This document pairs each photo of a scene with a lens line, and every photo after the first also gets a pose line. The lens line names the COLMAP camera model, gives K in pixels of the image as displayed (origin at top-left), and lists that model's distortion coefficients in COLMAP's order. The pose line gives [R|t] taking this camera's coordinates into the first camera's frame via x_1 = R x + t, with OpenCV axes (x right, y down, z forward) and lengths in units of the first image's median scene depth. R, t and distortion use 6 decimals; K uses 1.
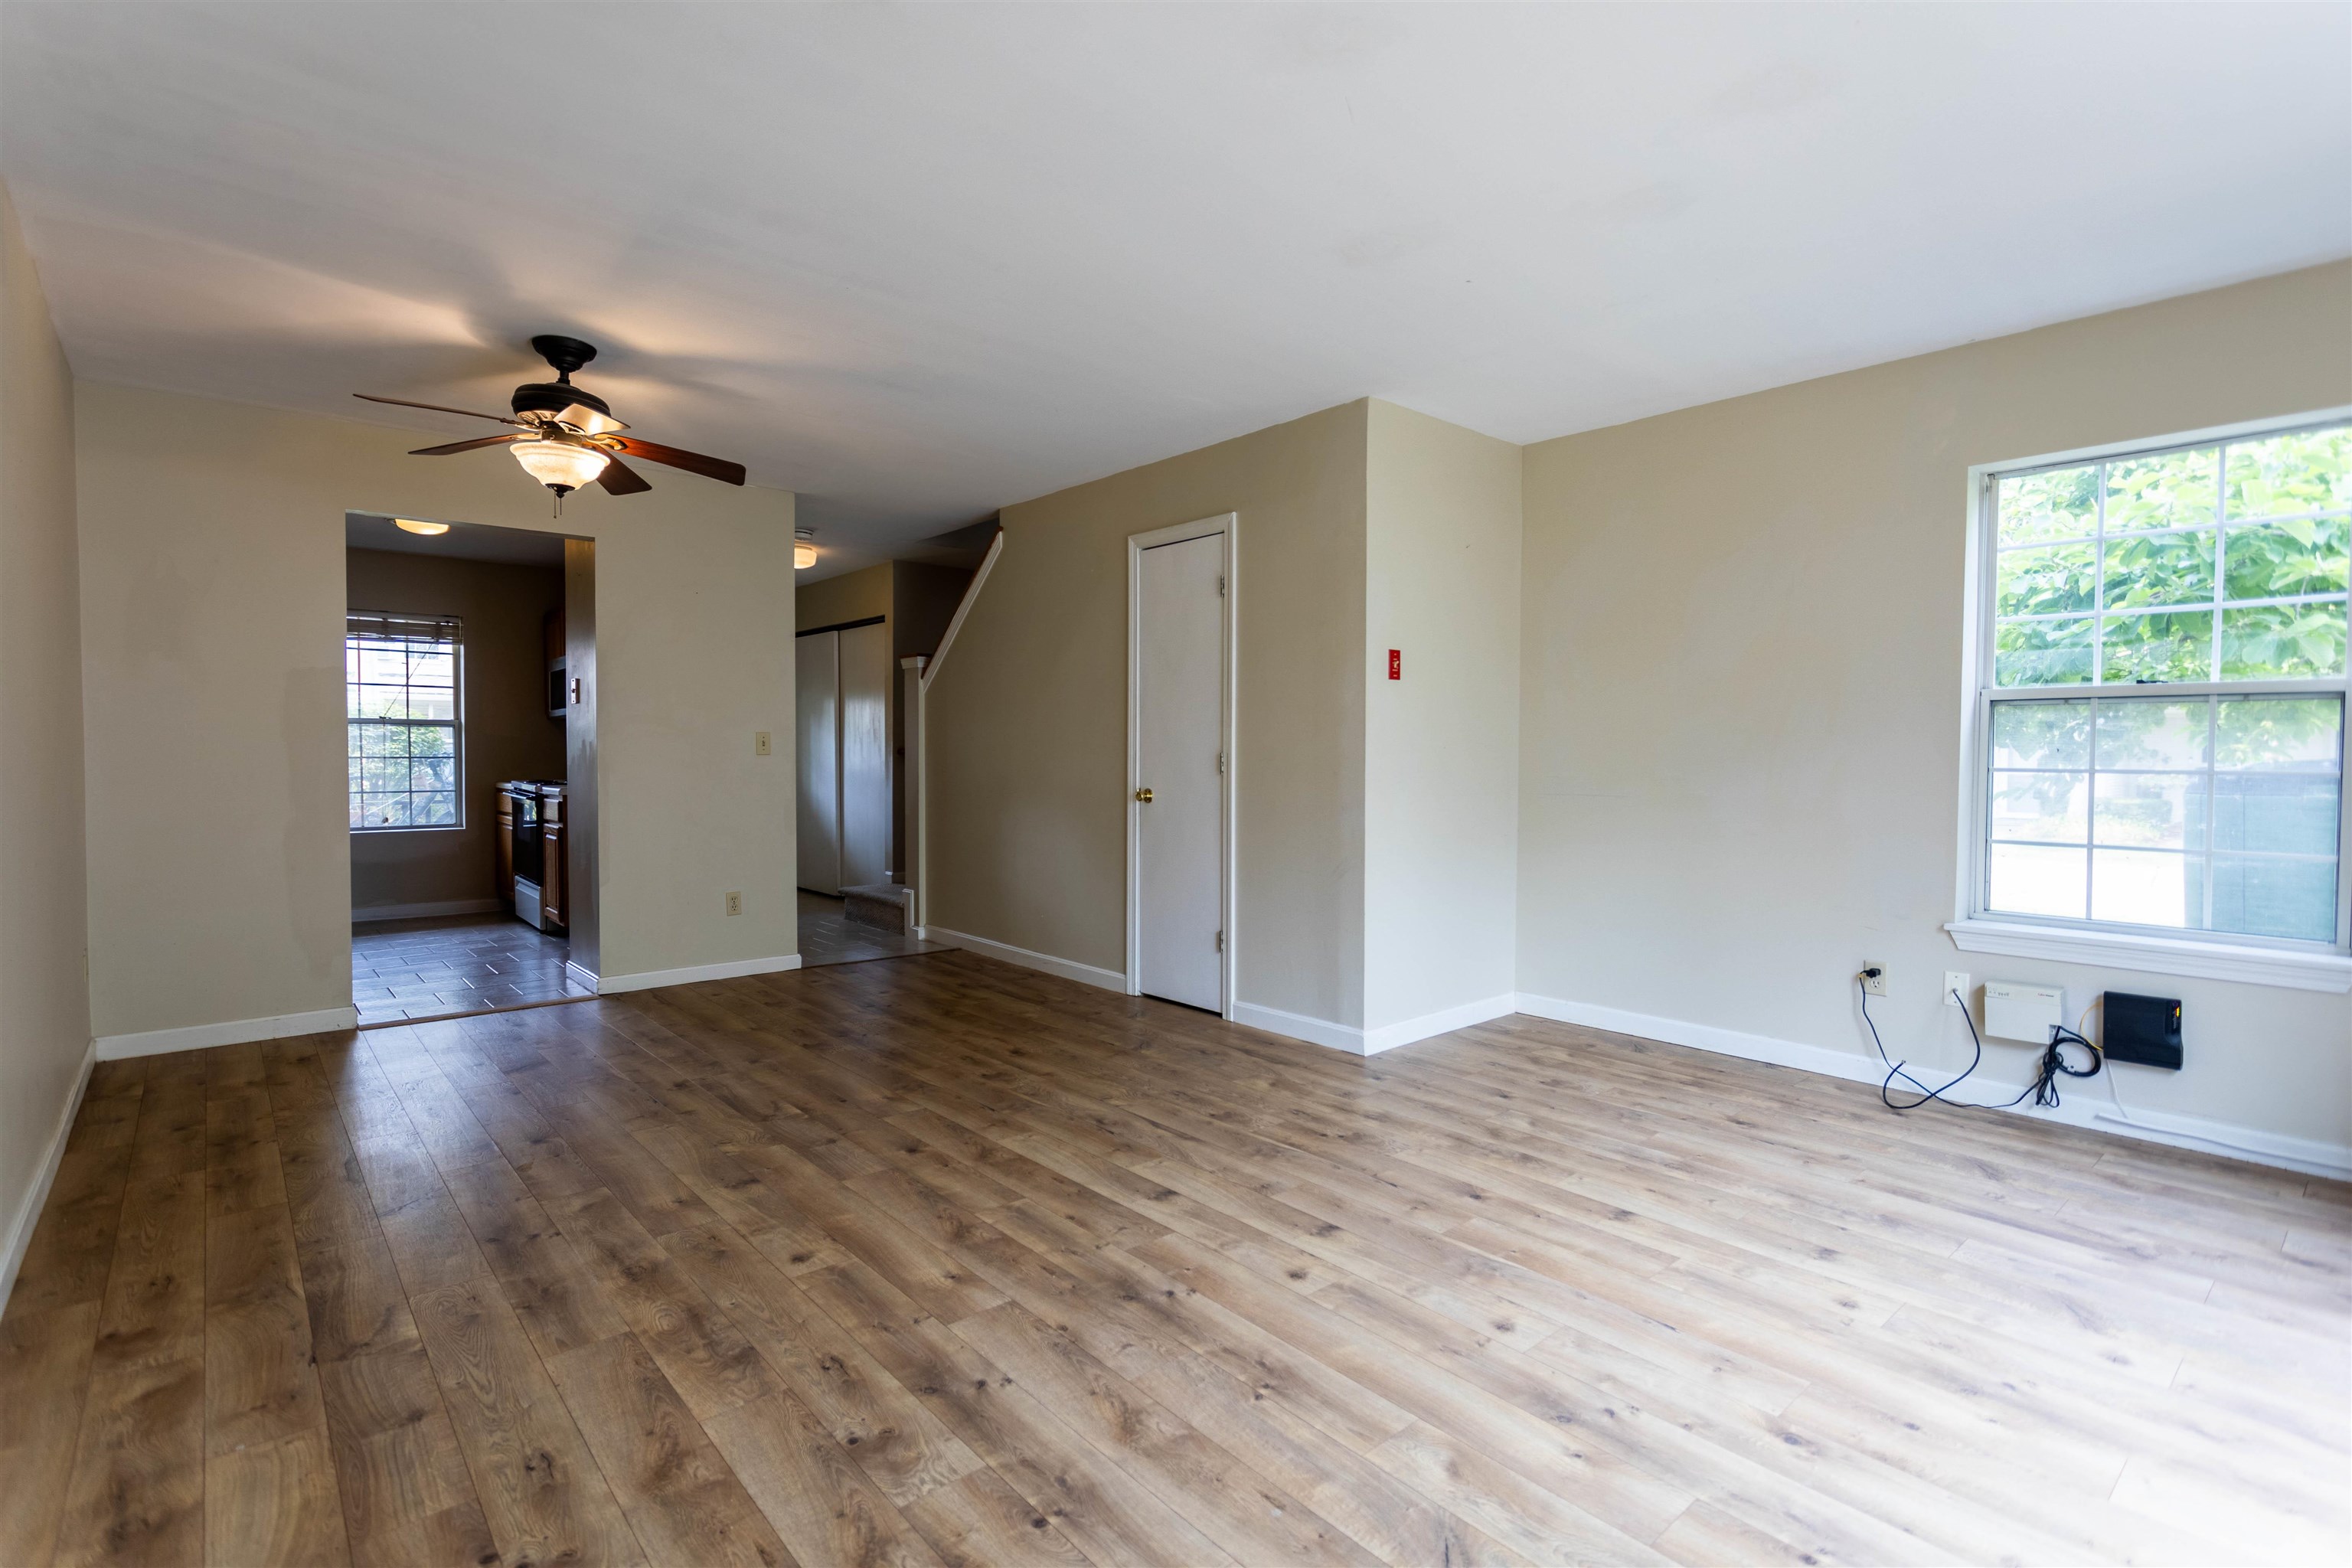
lens RADIAL K [[1107.1, 0, 1167.9], [0, 1107.1, 781.9], [0, 0, 1]] dist [0.001835, -0.001138]
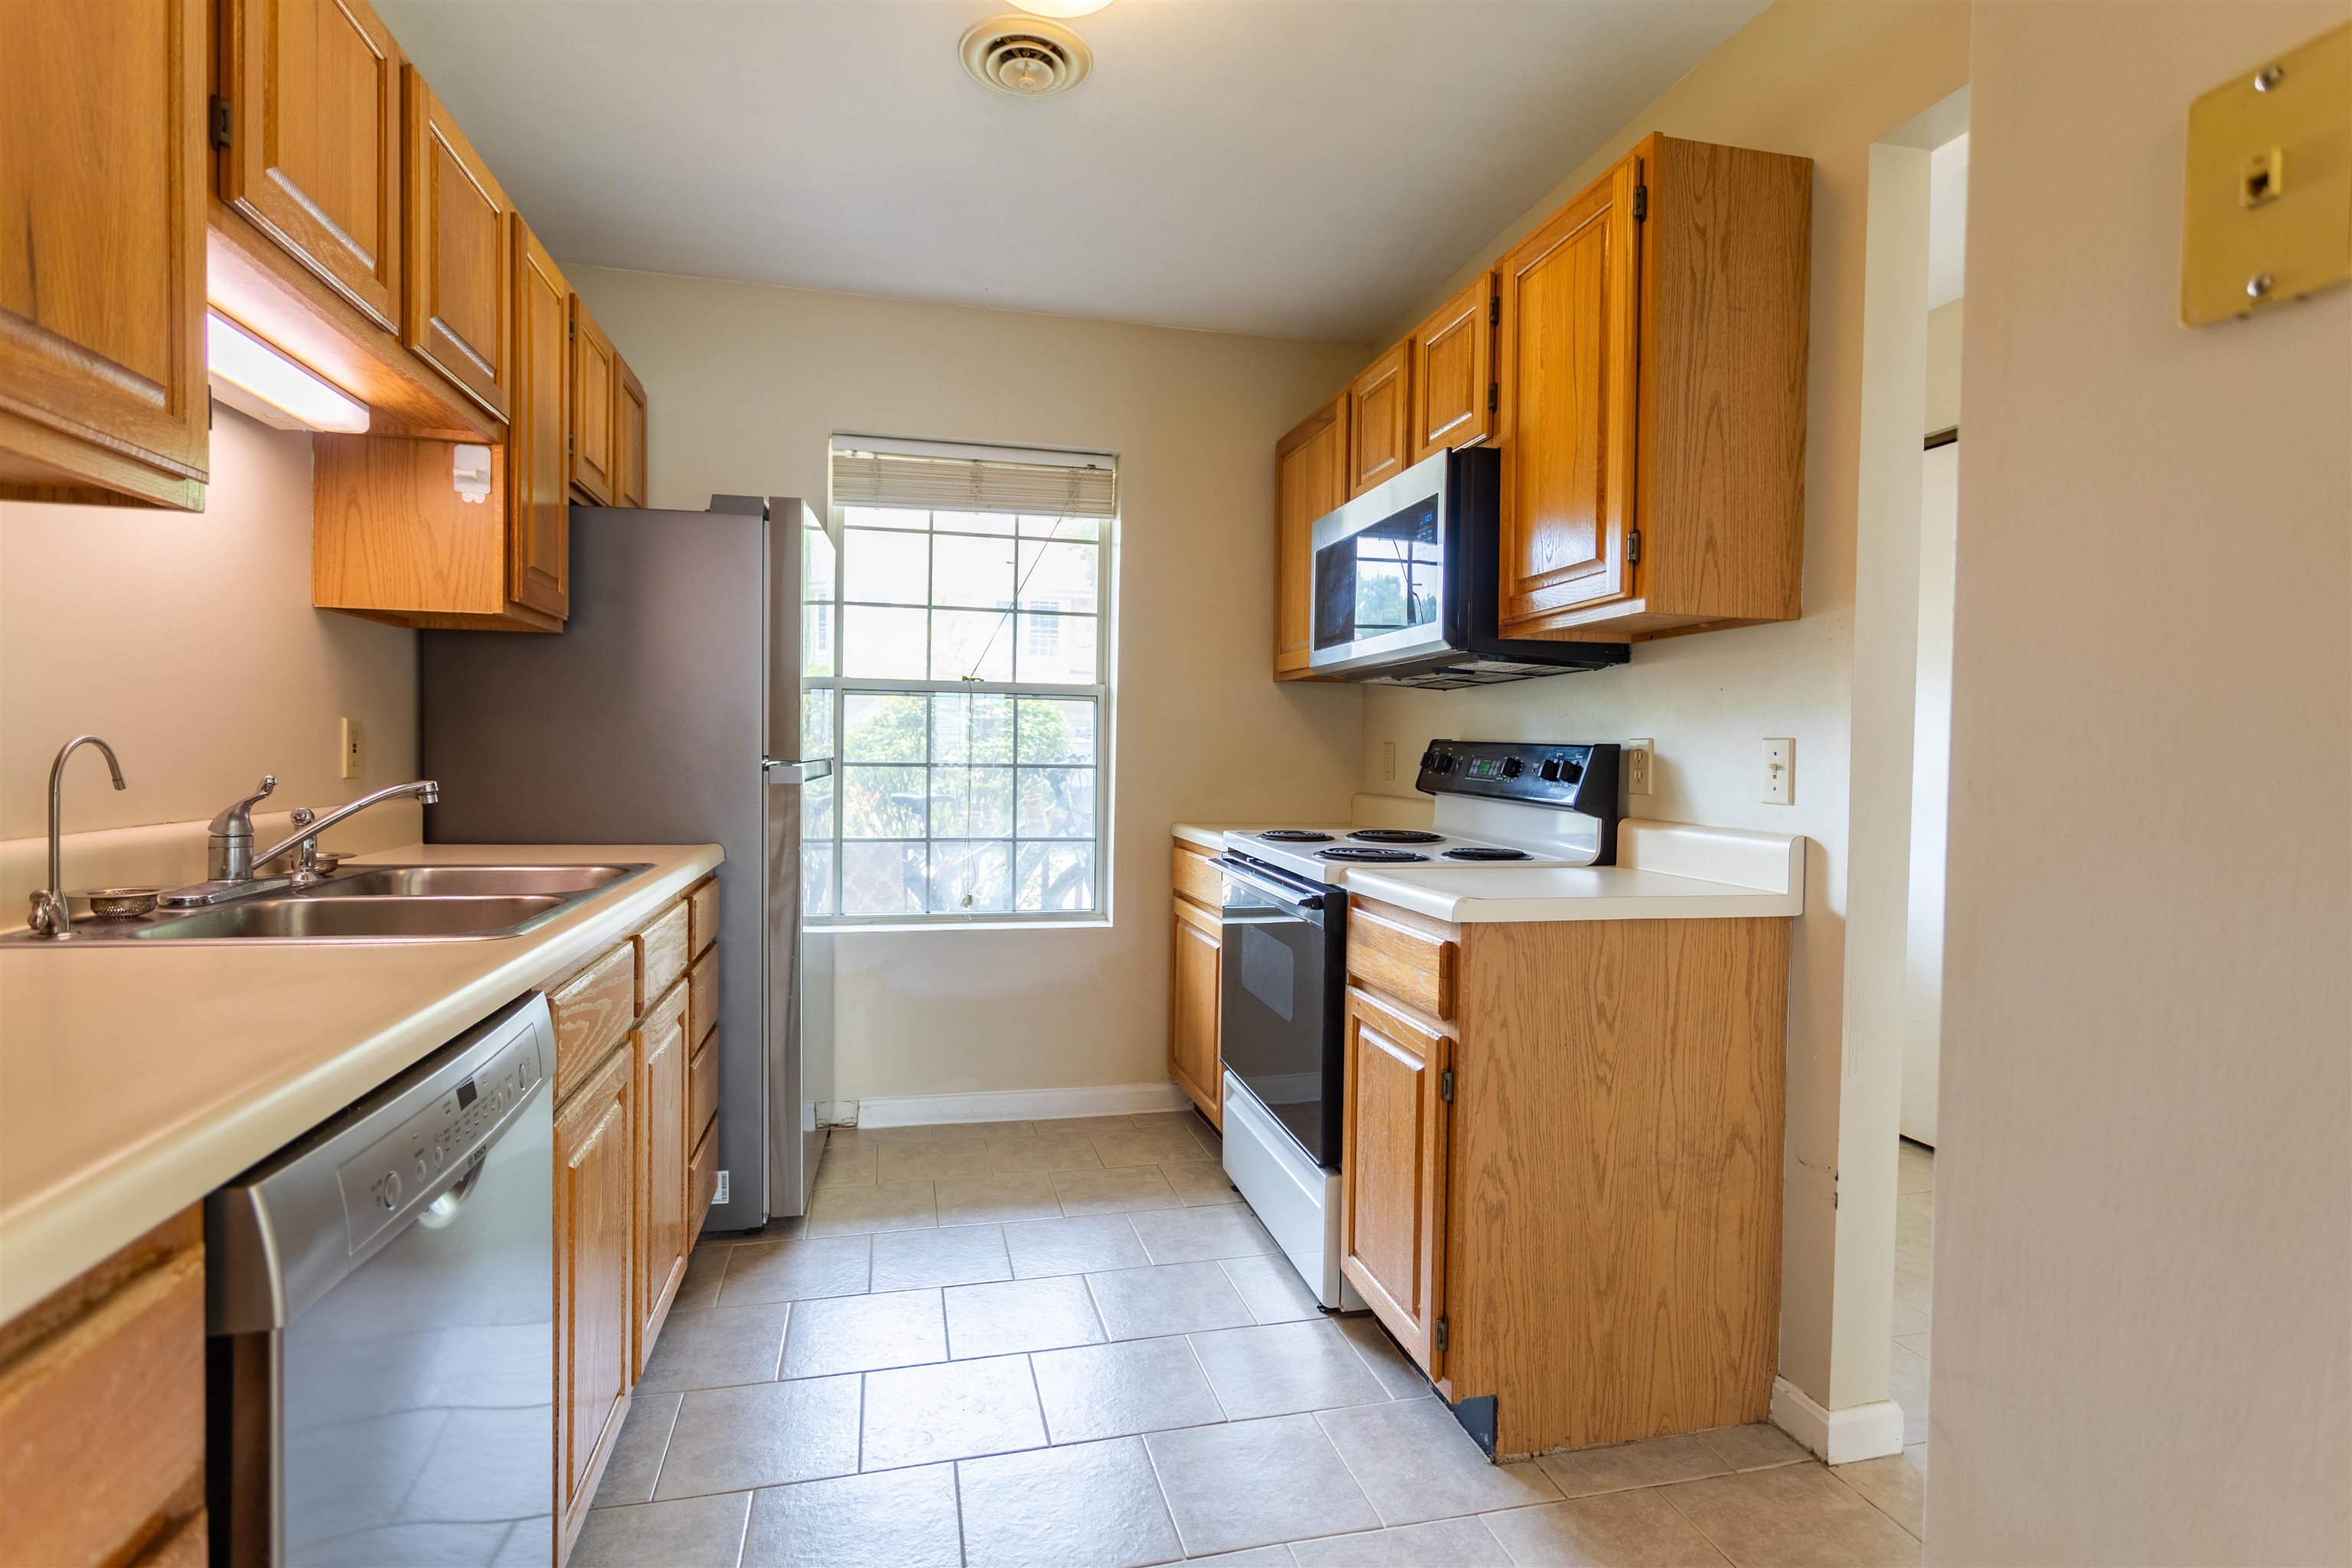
lens RADIAL K [[1107.1, 0, 1167.9], [0, 1107.1, 781.9], [0, 0, 1]] dist [0.001835, -0.001138]
pose [[0.887302, 0.023396, -0.460595, -0.408913], [-0.026784, 0.999641, -0.000820, -0.016327], [0.460411, 0.013064, 0.887610, 0.610747]]
